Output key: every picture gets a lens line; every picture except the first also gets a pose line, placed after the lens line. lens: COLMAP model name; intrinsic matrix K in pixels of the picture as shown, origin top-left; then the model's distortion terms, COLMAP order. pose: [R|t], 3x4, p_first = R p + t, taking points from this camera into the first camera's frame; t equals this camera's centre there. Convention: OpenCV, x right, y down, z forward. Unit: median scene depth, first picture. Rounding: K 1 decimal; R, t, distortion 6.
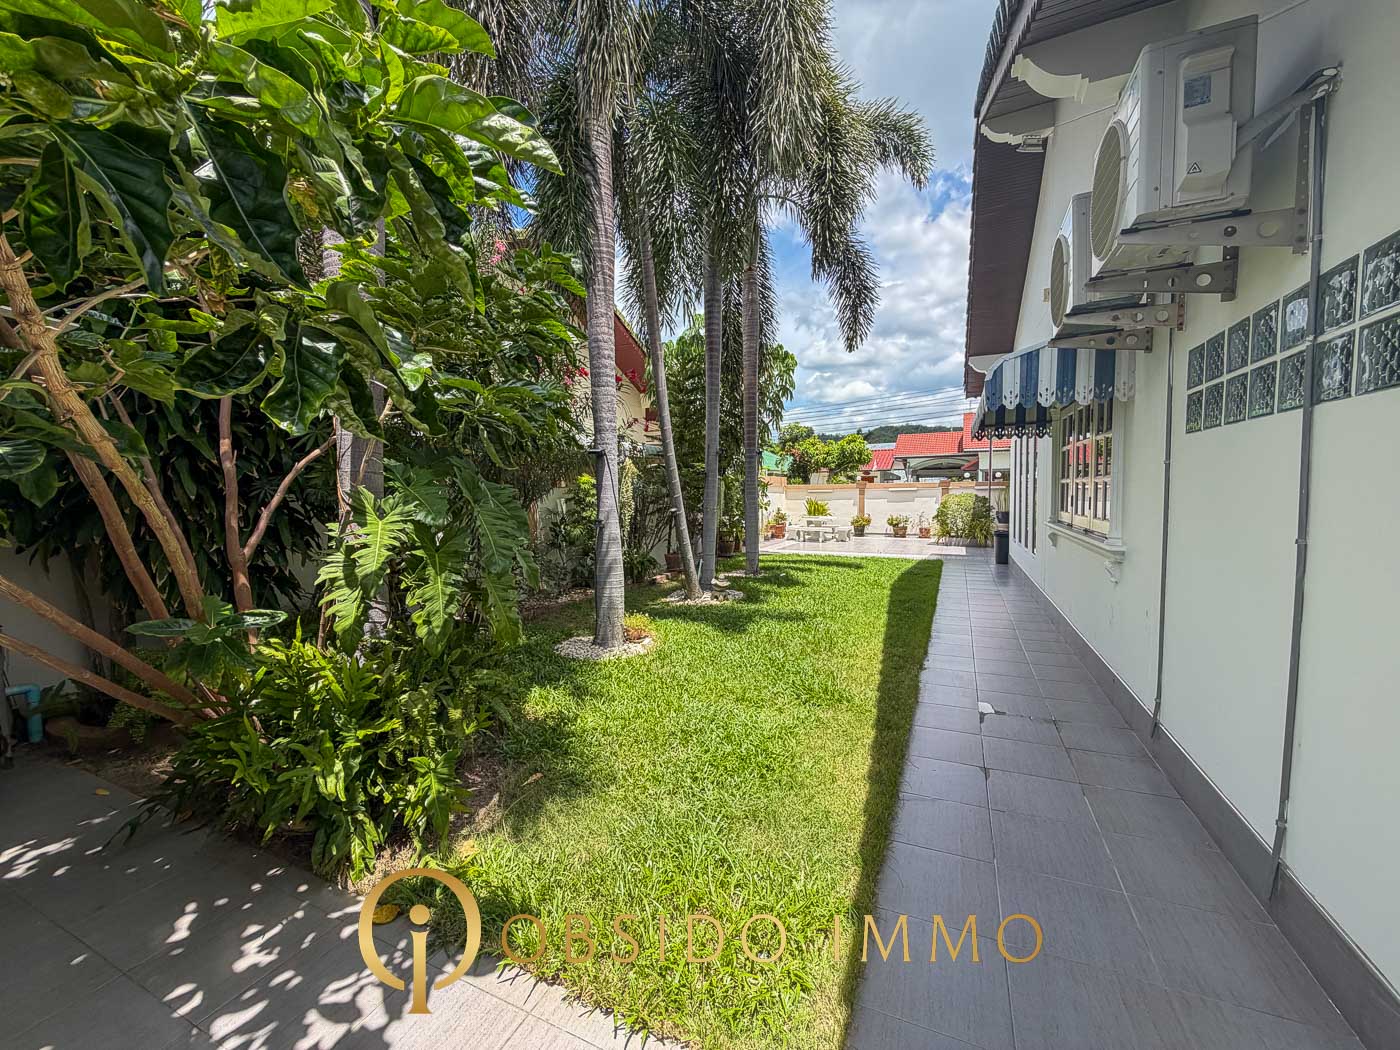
lens RADIAL K [[557.3, 0, 697.1], [0, 557.3, 526.5], [0, 0, 1]] dist [-0.001023, 0.000305]
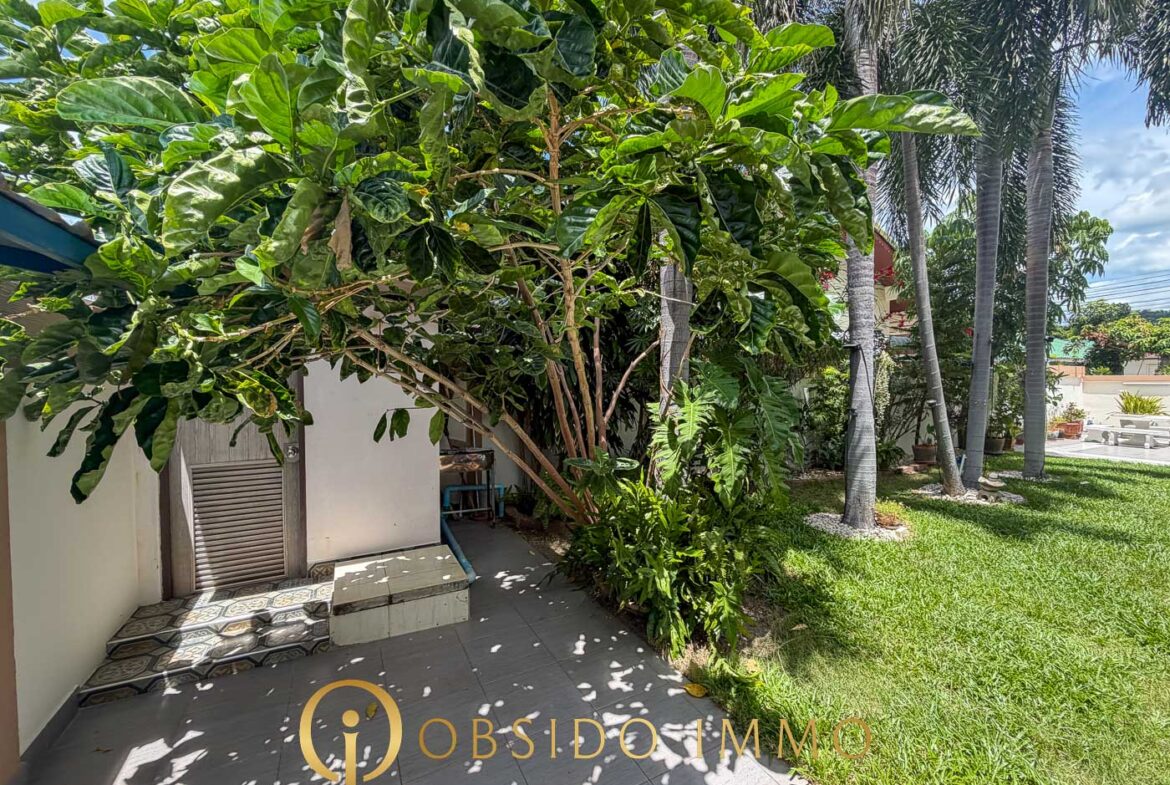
lens RADIAL K [[465.7, 0, 582.5], [0, 465.7, 394.2], [0, 0, 1]] dist [0.000140, -0.000469]
pose [[0.793008, 0.026598, -0.608630, -0.067988], [-0.046216, 0.998794, -0.016568, -0.001171], [0.607455, 0.041267, 0.793281, -0.073802]]
